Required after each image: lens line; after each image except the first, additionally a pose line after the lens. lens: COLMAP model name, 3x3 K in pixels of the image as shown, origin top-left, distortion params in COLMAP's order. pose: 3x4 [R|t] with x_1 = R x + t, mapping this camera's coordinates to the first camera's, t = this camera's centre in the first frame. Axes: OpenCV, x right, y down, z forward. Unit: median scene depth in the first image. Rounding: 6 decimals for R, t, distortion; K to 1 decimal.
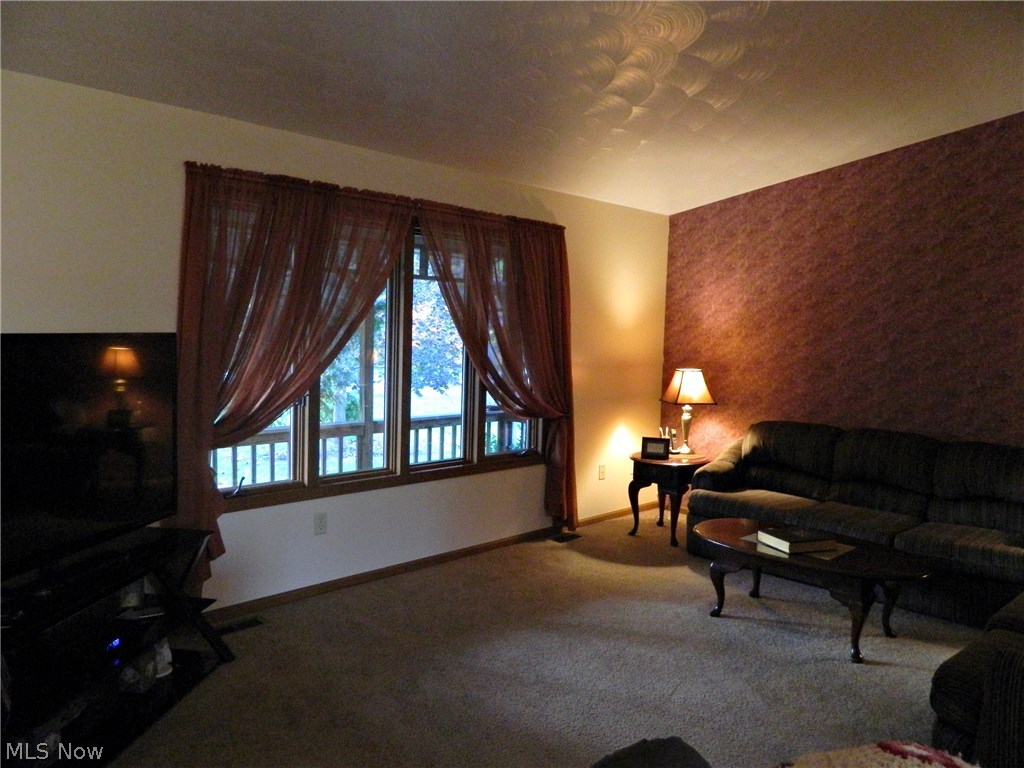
lens RADIAL K [[756.5, 0, 505.2], [0, 756.5, 382.0], [0, 0, 1]] dist [-0.011094, 0.003512]
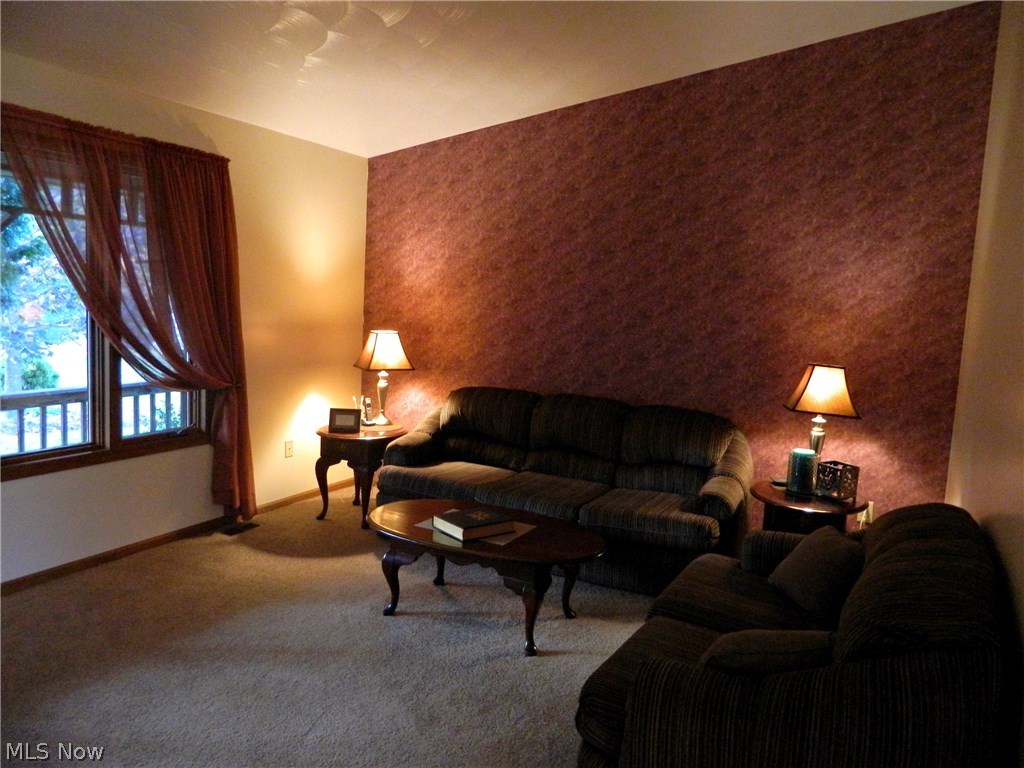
lens RADIAL K [[756.5, 0, 513.4], [0, 756.5, 386.4], [0, 0, 1]] dist [-0.011094, 0.003512]
pose [[0.946114, -0.020850, 0.323162, 0.107583], [0.001708, 0.998233, 0.059405, -0.004954], [-0.323830, -0.055652, 0.944477, 0.109293]]
